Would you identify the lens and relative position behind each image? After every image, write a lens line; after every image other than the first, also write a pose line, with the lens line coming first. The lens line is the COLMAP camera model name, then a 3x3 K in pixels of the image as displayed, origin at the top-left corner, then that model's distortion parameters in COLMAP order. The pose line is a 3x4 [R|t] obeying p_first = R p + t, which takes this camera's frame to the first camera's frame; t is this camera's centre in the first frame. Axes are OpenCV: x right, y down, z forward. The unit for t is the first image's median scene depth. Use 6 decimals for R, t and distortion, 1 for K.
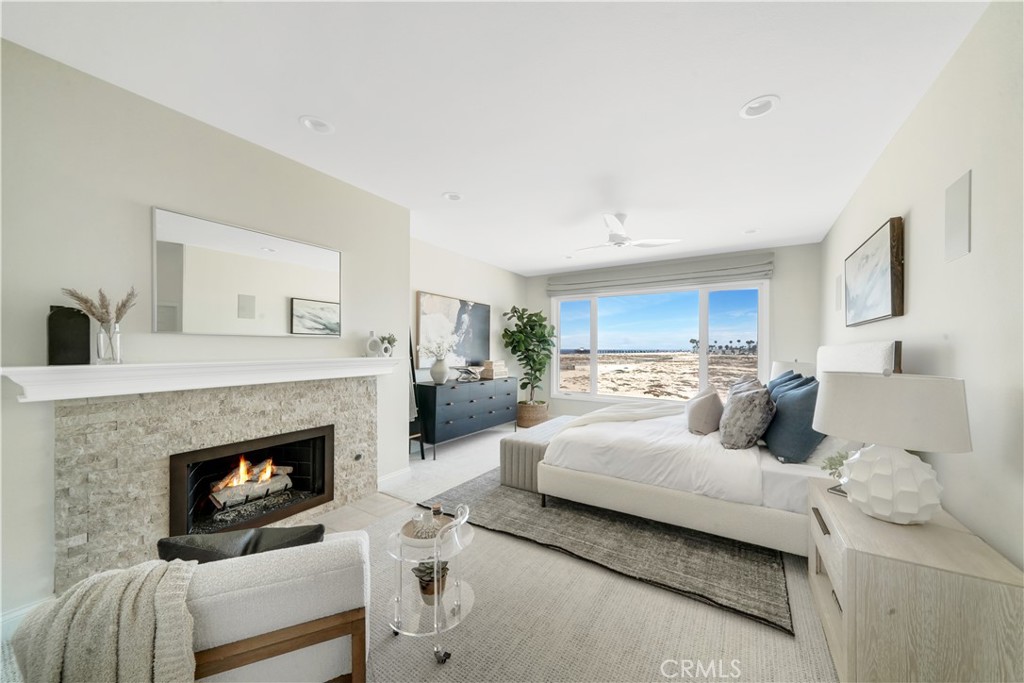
lens RADIAL K [[358.9, 0, 518.8], [0, 358.9, 347.5], [0, 0, 1]] dist [0.008735, 0.000036]
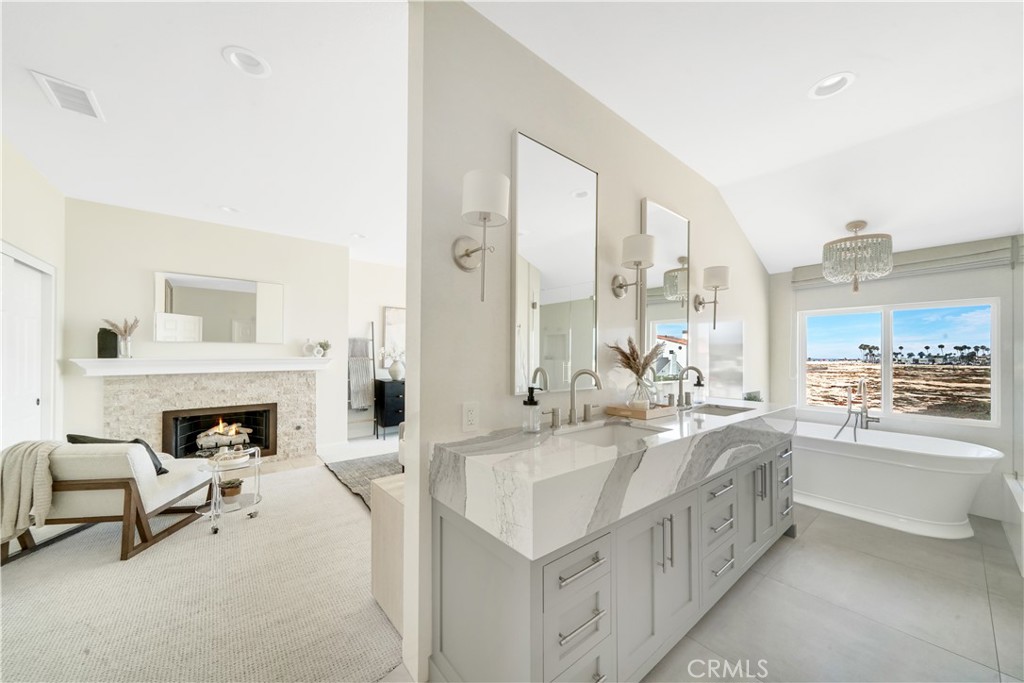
lens RADIAL K [[362.7, 0, 518.7], [0, 362.7, 353.5], [0, 0, 1]] dist [0.007530, -0.000063]
pose [[0.949605, -0.001603, -0.313446, 0.877023], [0.000009, 0.999987, -0.005086, 0.021317], [0.313450, 0.004827, 0.949592, -0.095081]]
